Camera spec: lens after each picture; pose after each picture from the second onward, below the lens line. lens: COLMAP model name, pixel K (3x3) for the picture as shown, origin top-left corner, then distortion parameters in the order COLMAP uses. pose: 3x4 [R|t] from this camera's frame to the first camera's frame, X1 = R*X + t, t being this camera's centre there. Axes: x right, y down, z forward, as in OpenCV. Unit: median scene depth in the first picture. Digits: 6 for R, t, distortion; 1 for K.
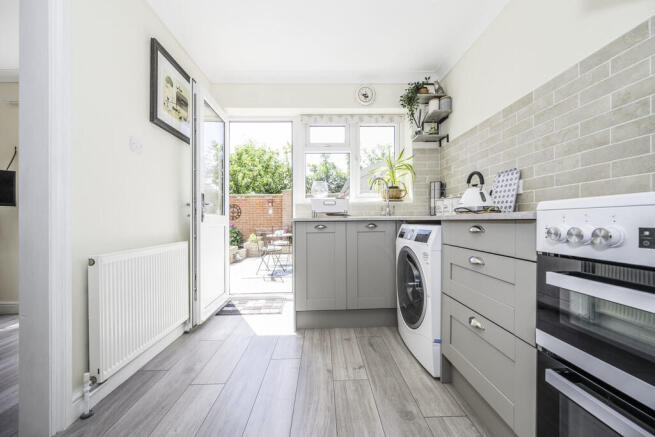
lens RADIAL K [[259.0, 0, 332.8], [0, 259.0, 218.1], [0, 0, 1]] dist [-0.002903, -0.000174]
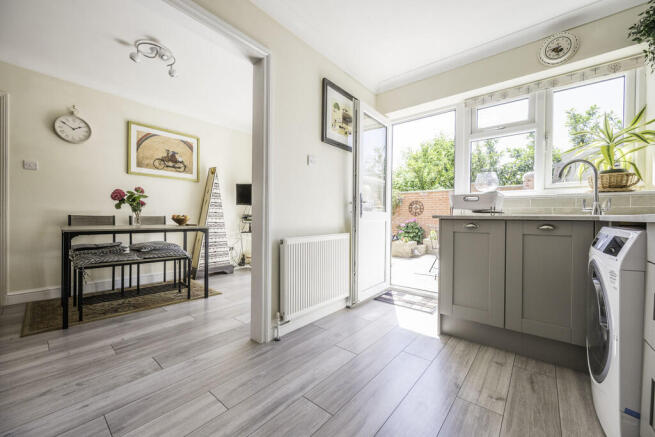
lens RADIAL K [[259.0, 0, 326.6], [0, 259.0, 217.4], [0, 0, 1]] dist [-0.002903, -0.000174]
pose [[0.740040, 0.020336, -0.672255, 0.178331], [-0.011059, 0.999776, 0.018070, -0.005047], [0.672471, -0.005938, 0.740099, 0.021621]]
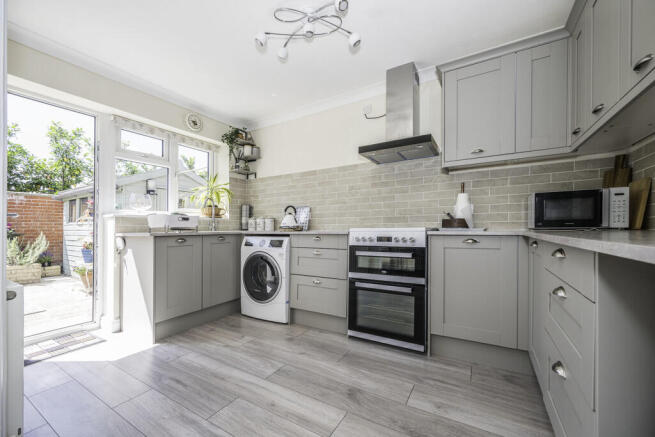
lens RADIAL K [[259.0, 0, 333.2], [0, 259.0, 227.8], [0, 0, 1]] dist [-0.002903, -0.000174]
pose [[0.531532, 0.009556, 0.846984, -0.632186], [-0.007016, 0.999952, -0.006879, -0.016329], [-0.847009, -0.002286, 0.531574, -0.139637]]
